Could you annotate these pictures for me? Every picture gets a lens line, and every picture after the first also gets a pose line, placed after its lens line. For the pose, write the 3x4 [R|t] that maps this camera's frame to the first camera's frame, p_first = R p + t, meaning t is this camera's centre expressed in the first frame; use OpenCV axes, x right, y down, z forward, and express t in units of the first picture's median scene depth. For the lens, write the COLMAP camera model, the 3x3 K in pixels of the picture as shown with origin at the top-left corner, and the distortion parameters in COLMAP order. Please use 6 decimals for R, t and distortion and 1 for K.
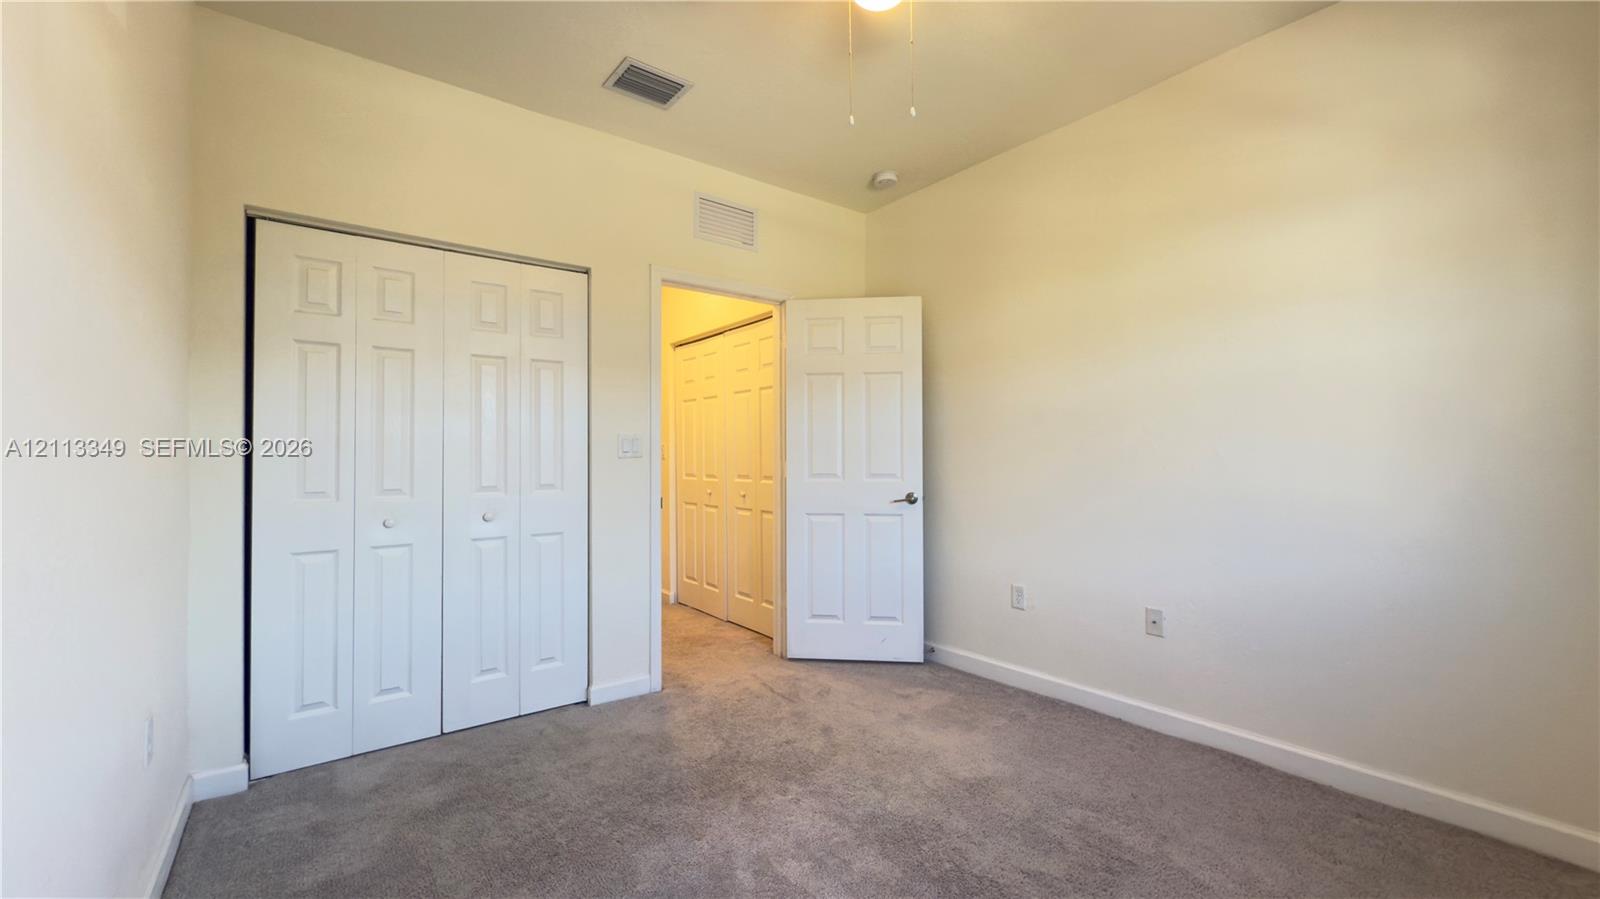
lens RADIAL K [[640.9, 0, 808.5], [0, 640.9, 444.3], [0, 0, 1]] dist [0.000520, -0.000069]
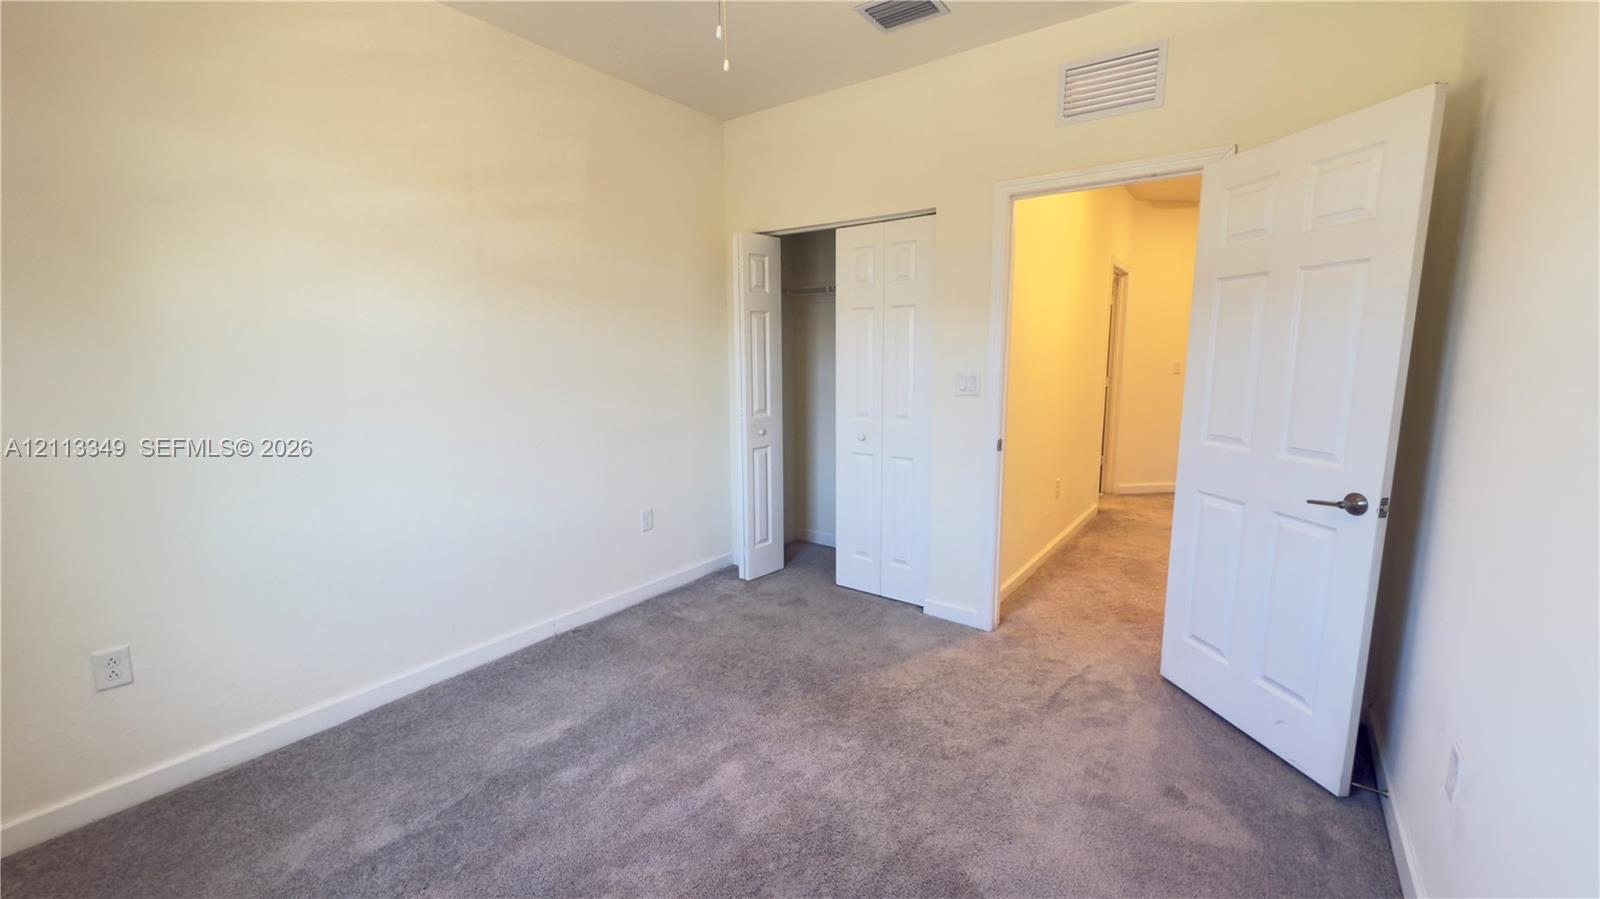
lens RADIAL K [[608.0, 0, 775.0], [0, 608.0, 452.7], [0, 0, 1]] dist [-0.000011, -0.000019]
pose [[0.290428, 0.151772, -0.944784, 0.560361], [0.011827, 0.986697, 0.162141, -0.050752], [0.956824, -0.058264, 0.284769, 0.458479]]
